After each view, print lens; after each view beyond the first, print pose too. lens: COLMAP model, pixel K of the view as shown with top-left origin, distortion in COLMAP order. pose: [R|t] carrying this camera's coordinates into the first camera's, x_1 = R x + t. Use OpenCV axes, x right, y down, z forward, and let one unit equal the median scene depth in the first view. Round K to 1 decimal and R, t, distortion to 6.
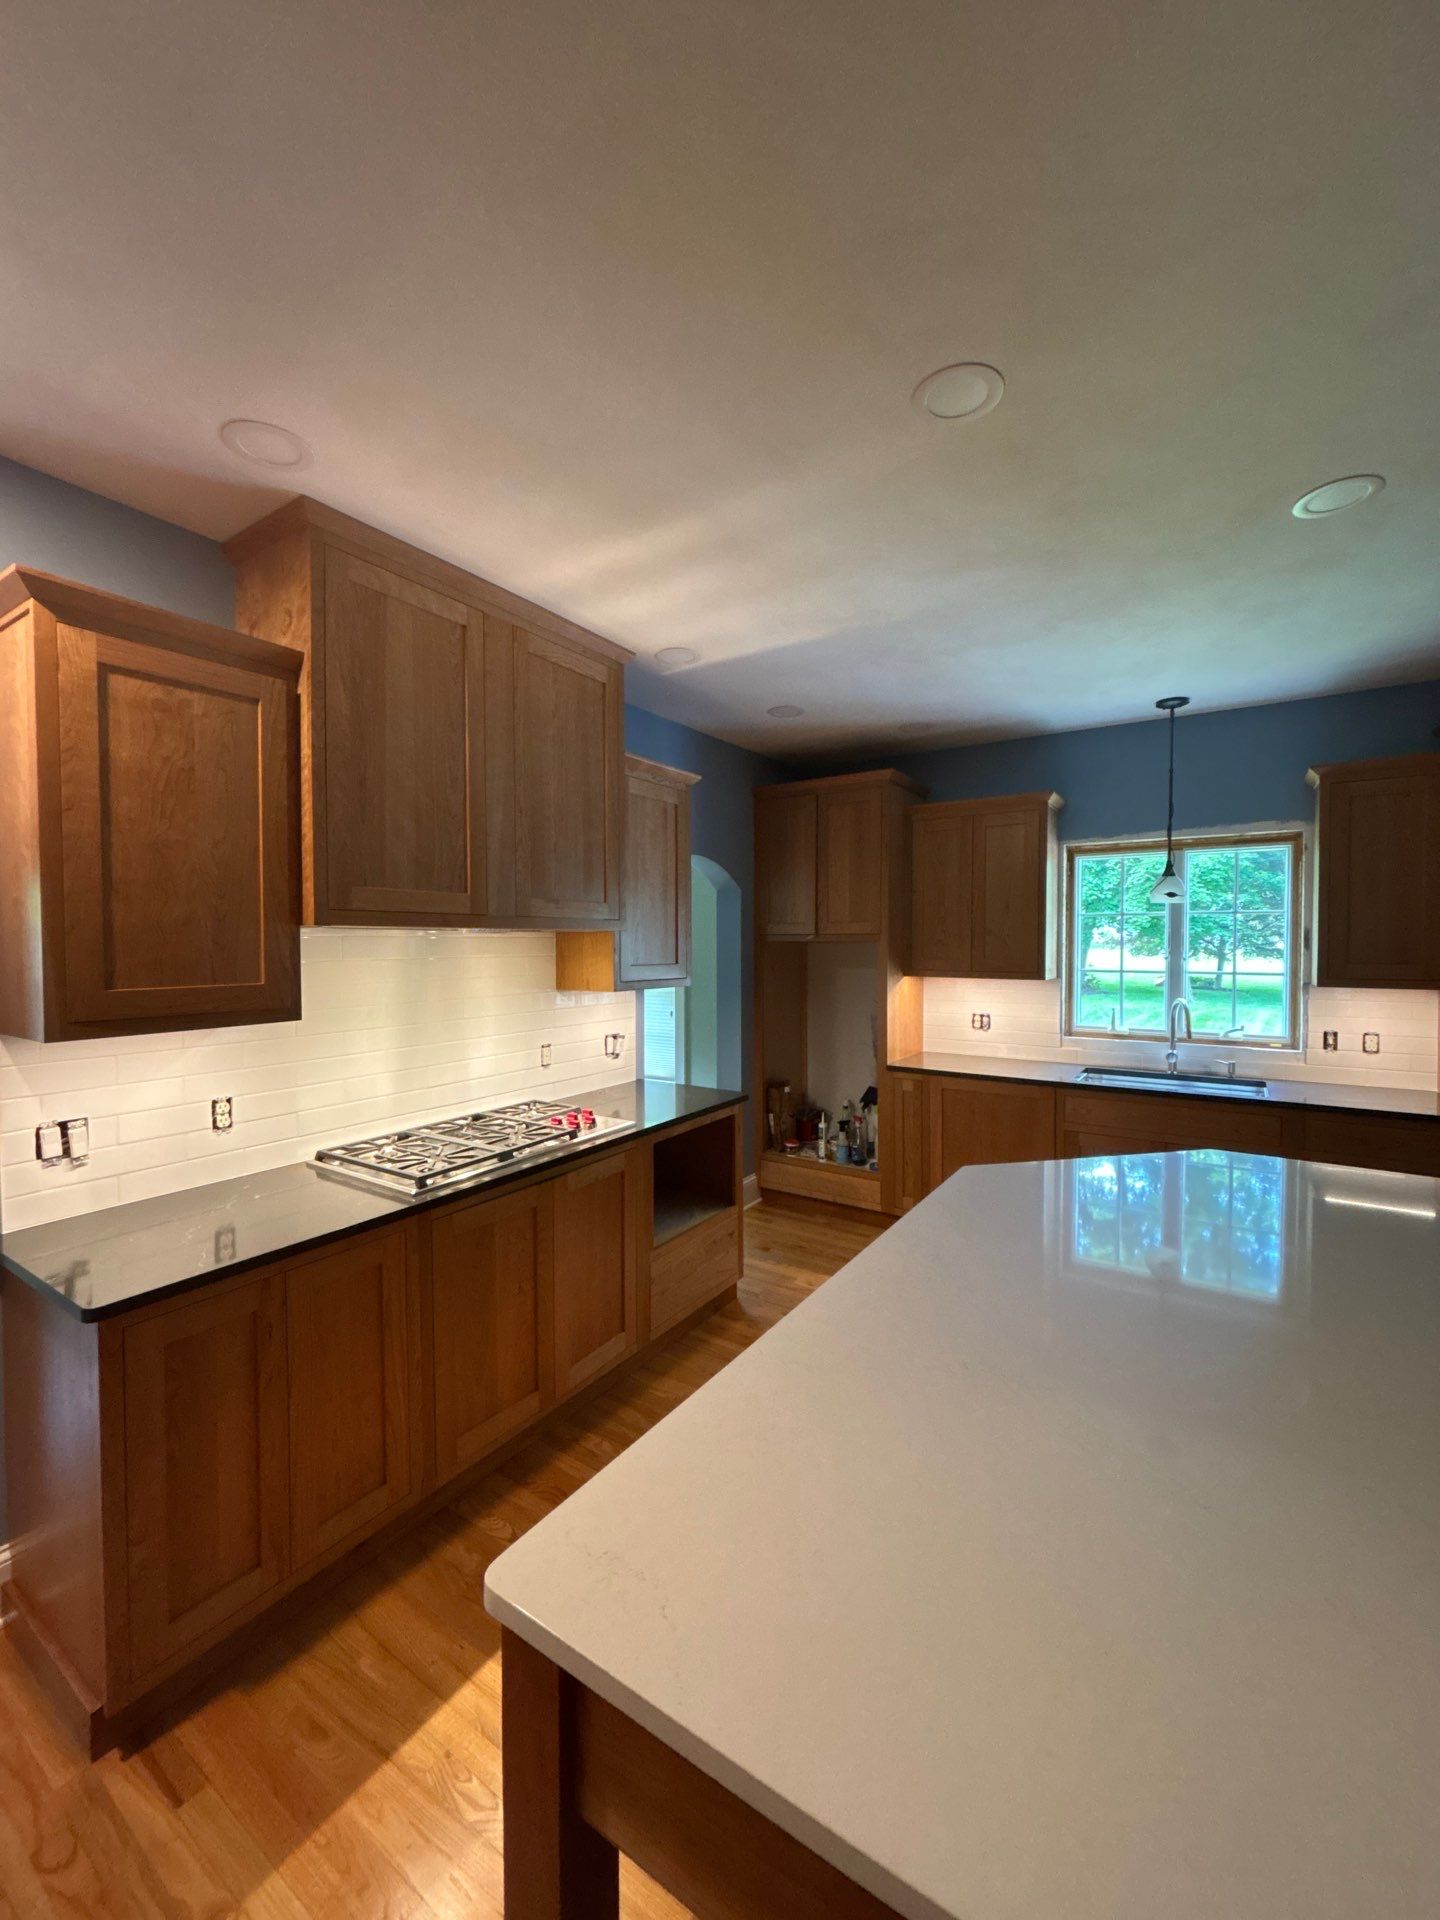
lens RADIAL K [[770.0, 0, 721.3], [0, 770.0, 956.7], [0, 0, 1]] dist [0.003321, 0.000054]
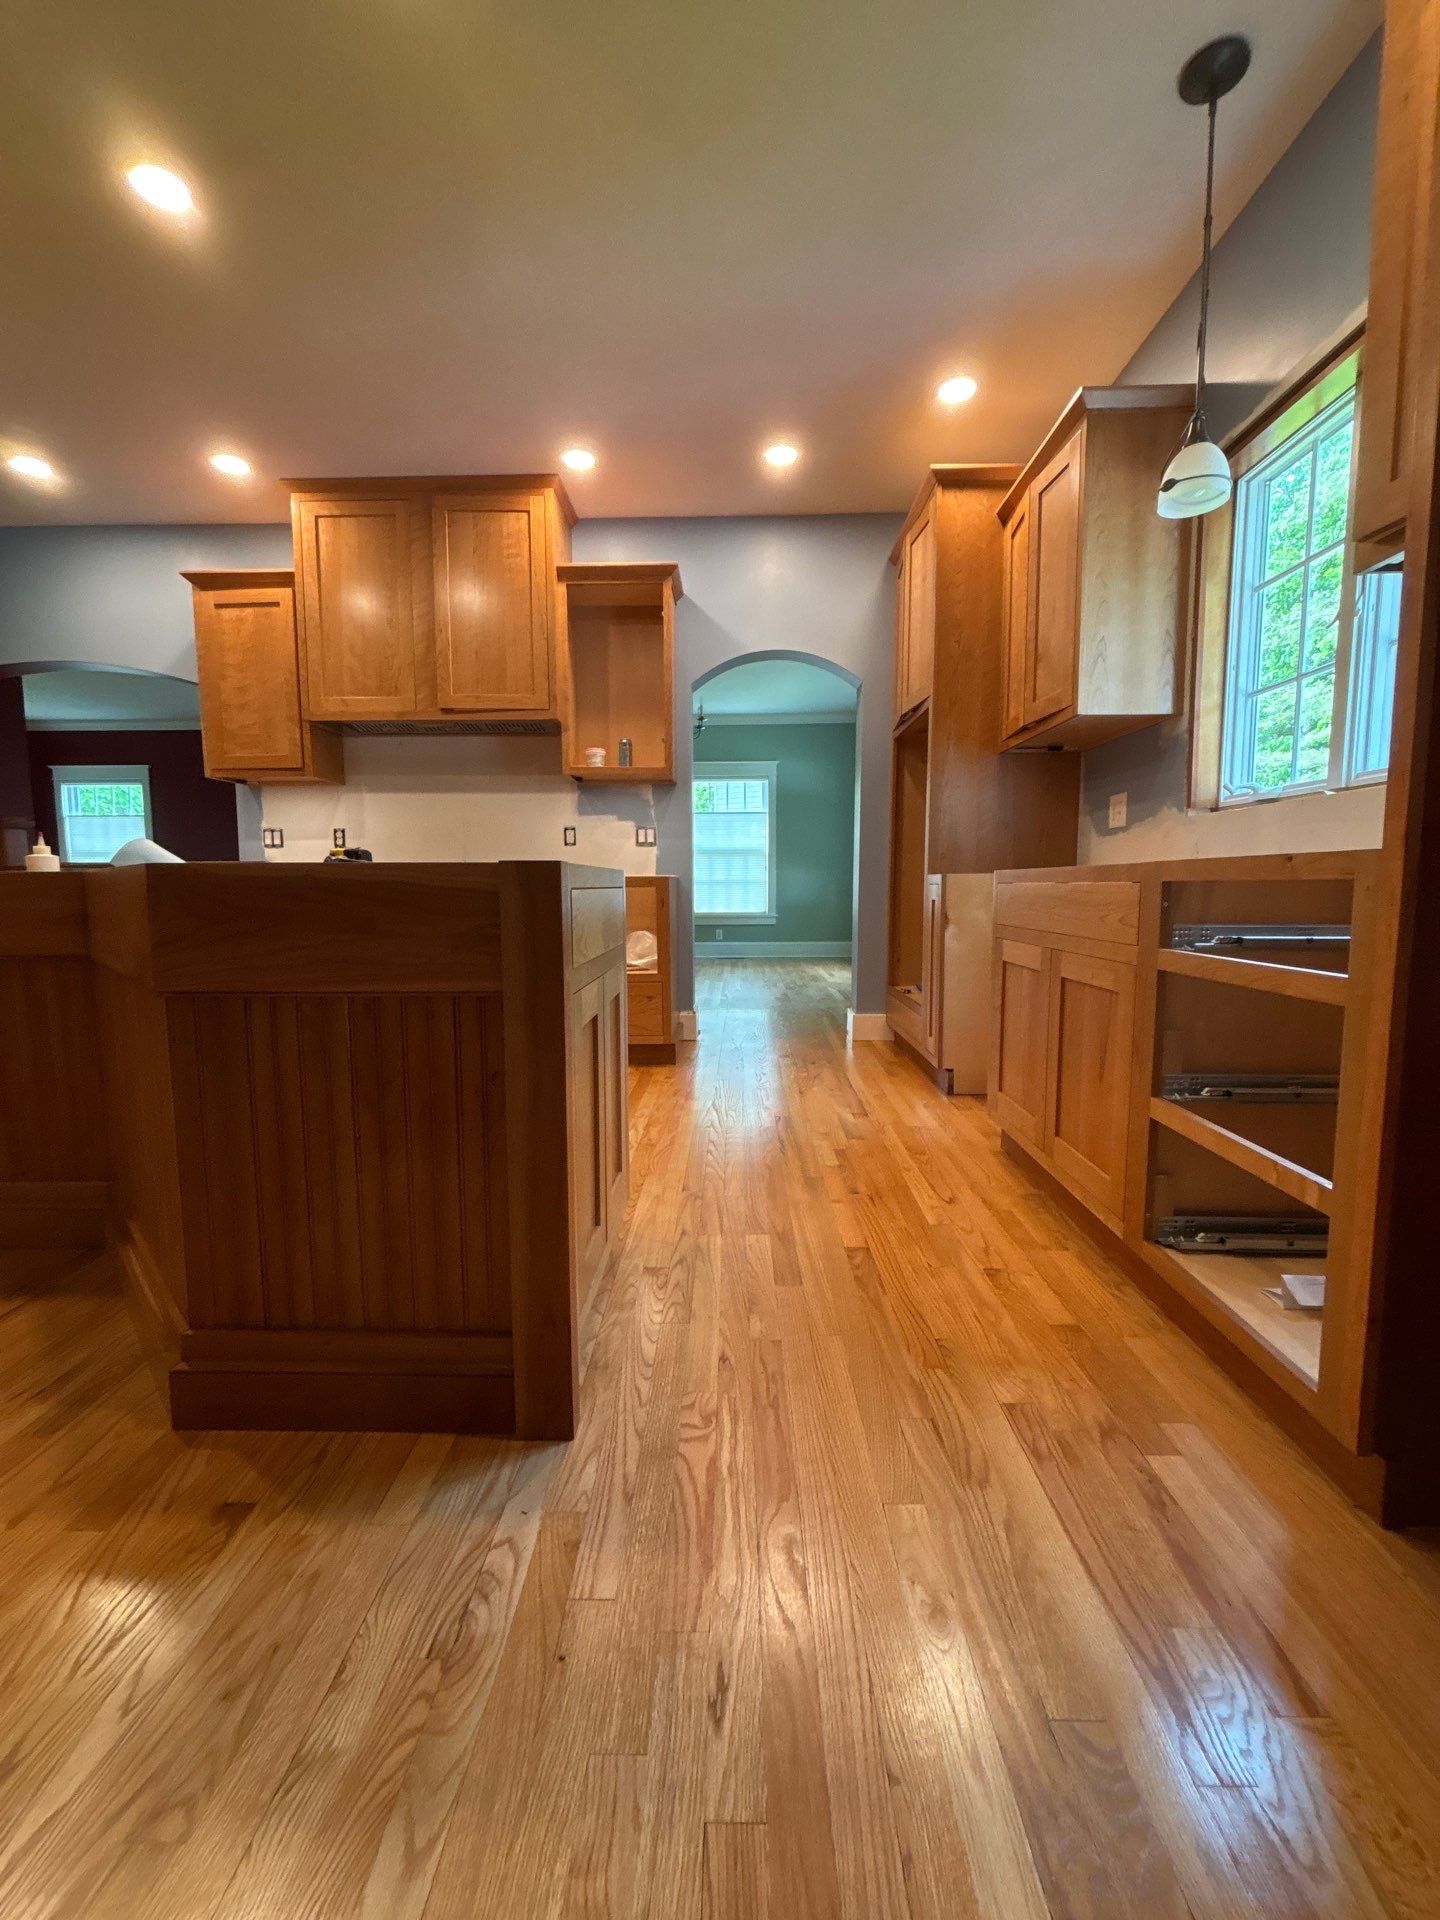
lens RADIAL K [[773.1, 0, 715.5], [0, 773.1, 957.6], [0, 0, 1]] dist [-0.000523, -0.000170]
pose [[0.528156, 0.081699, -0.845208, 1.006602], [-0.015275, 0.996114, 0.086741, 0.217883], [0.849010, -0.032902, 0.527351, 0.533166]]
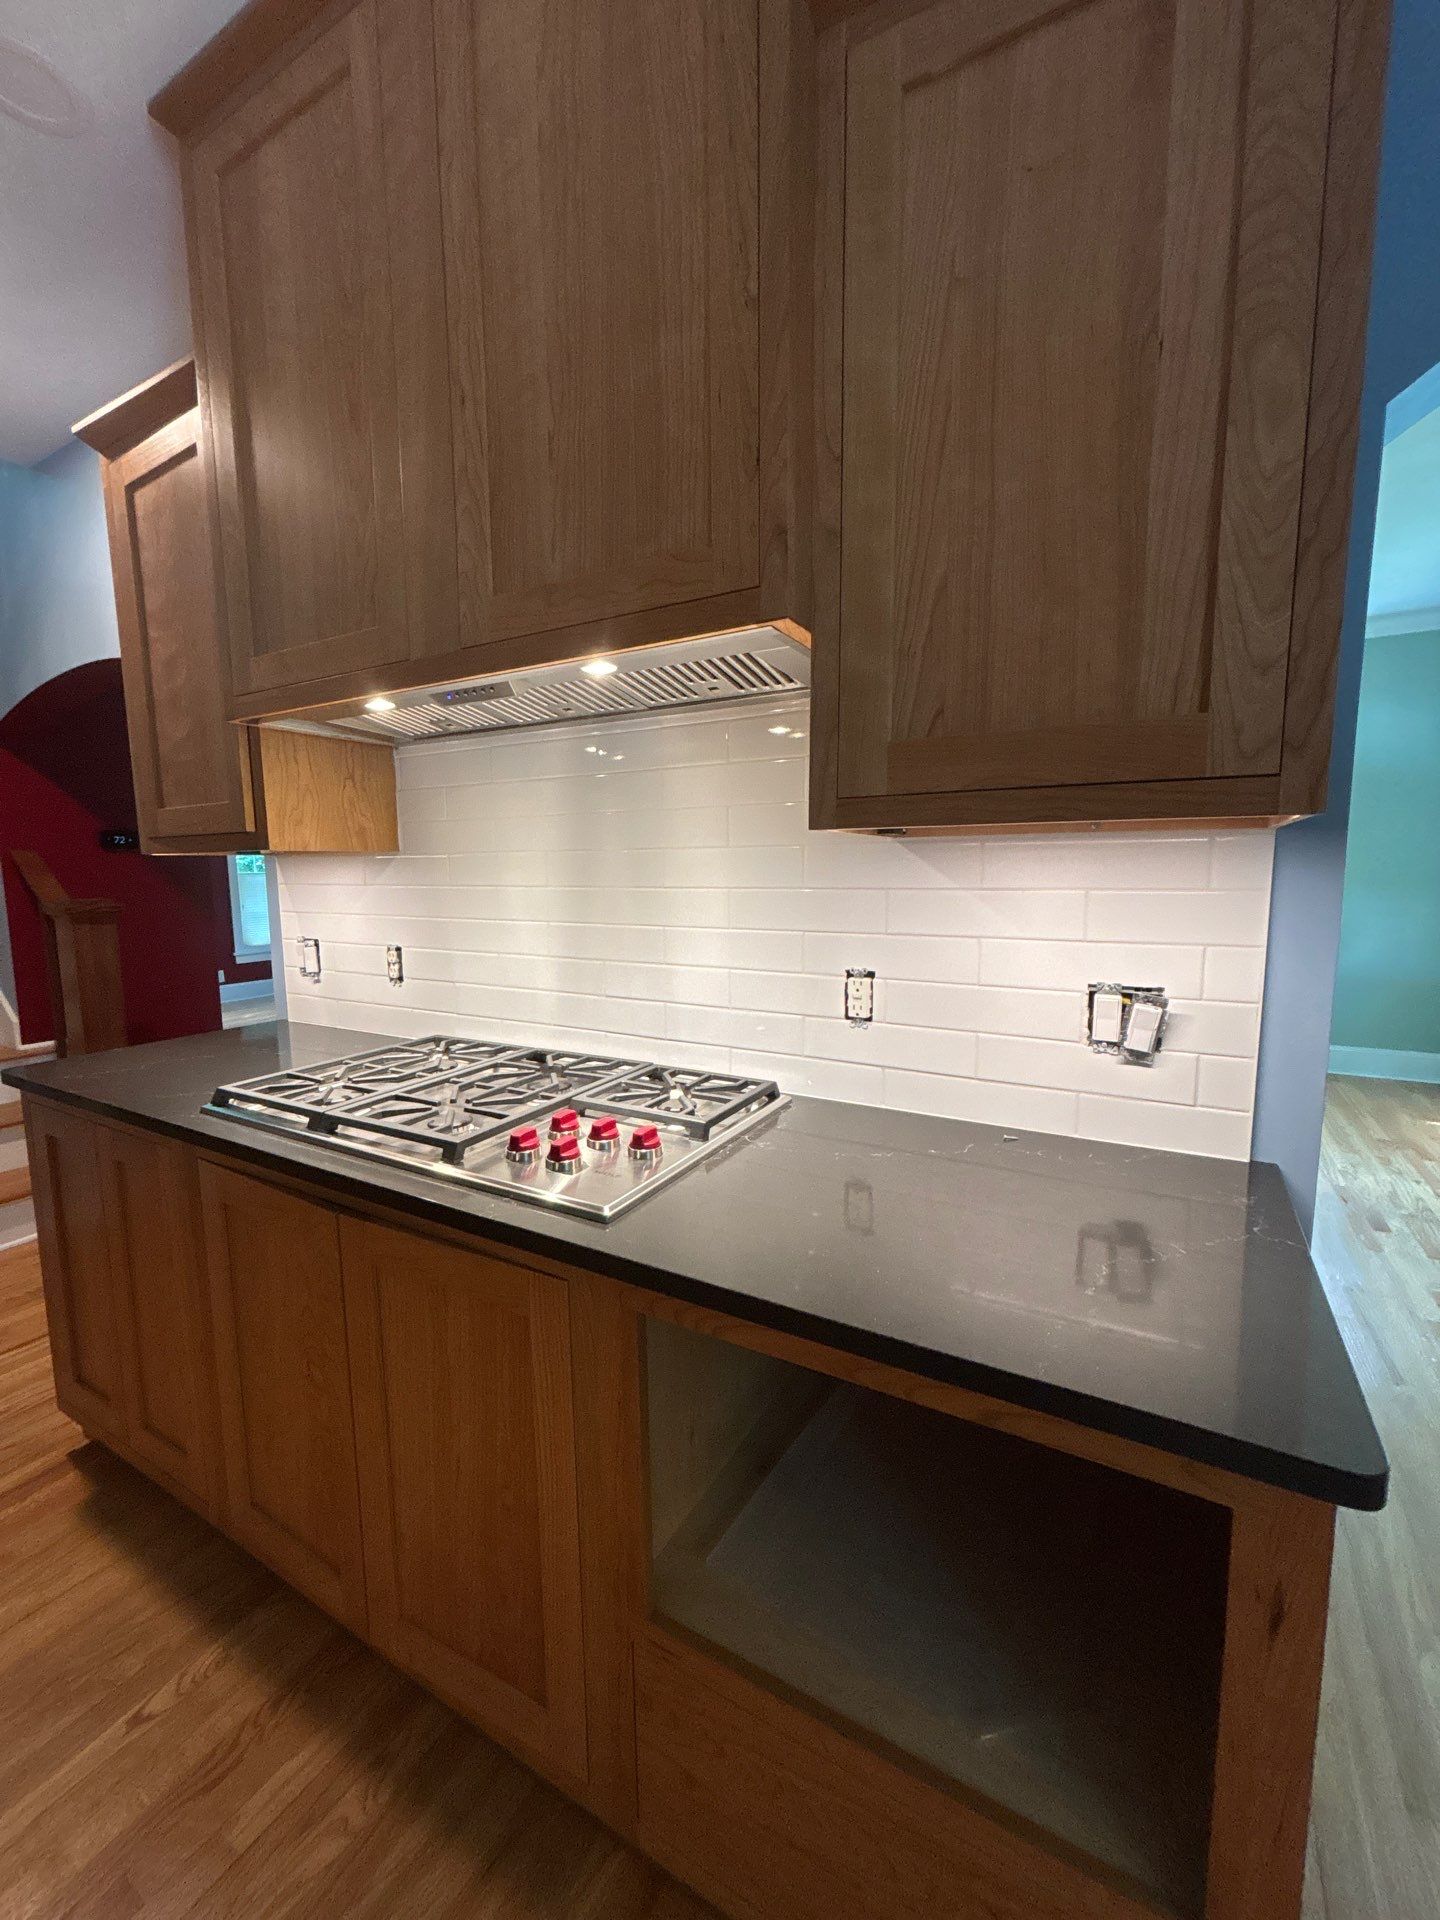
lens RADIAL K [[770.0, 0, 721.3], [0, 770.0, 956.7], [0, 0, 1]] dist [0.003321, 0.000054]
pose [[0.064721, 0.120887, -0.990554, 0.183172], [-0.010733, 0.992662, 0.120443, 0.057844], [0.997846, 0.002837, 0.065544, 0.911239]]
